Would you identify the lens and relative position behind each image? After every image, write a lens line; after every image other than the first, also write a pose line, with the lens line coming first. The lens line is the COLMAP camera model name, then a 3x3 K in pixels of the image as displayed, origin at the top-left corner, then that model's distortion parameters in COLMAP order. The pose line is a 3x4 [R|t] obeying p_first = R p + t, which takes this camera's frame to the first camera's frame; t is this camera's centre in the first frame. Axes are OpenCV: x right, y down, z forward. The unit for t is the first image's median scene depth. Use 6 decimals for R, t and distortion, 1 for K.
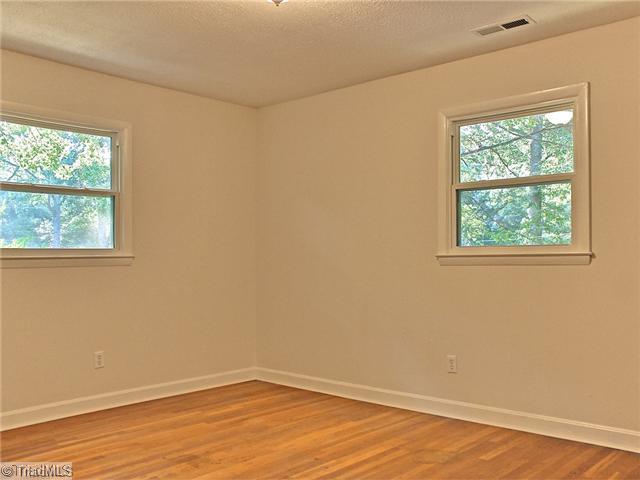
lens RADIAL K [[583.5, 0, 319.8], [0, 583.5, 258.3], [0, 0, 1]] dist [-0.050481, -0.003462]
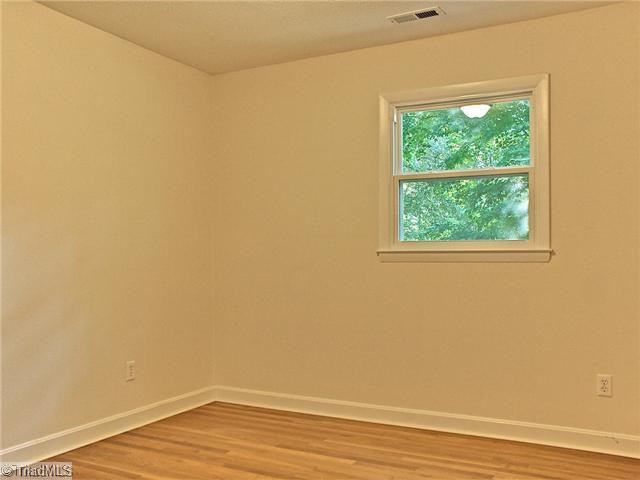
lens RADIAL K [[604.6, 0, 319.6], [0, 604.6, 250.7], [0, 0, 1]] dist [-0.058110, 0.004413]
pose [[0.971924, 0.006236, 0.235212, -0.143165], [-0.004989, 0.999970, -0.005896, 0.000115], [-0.235241, 0.004557, 0.971926, 0.114318]]
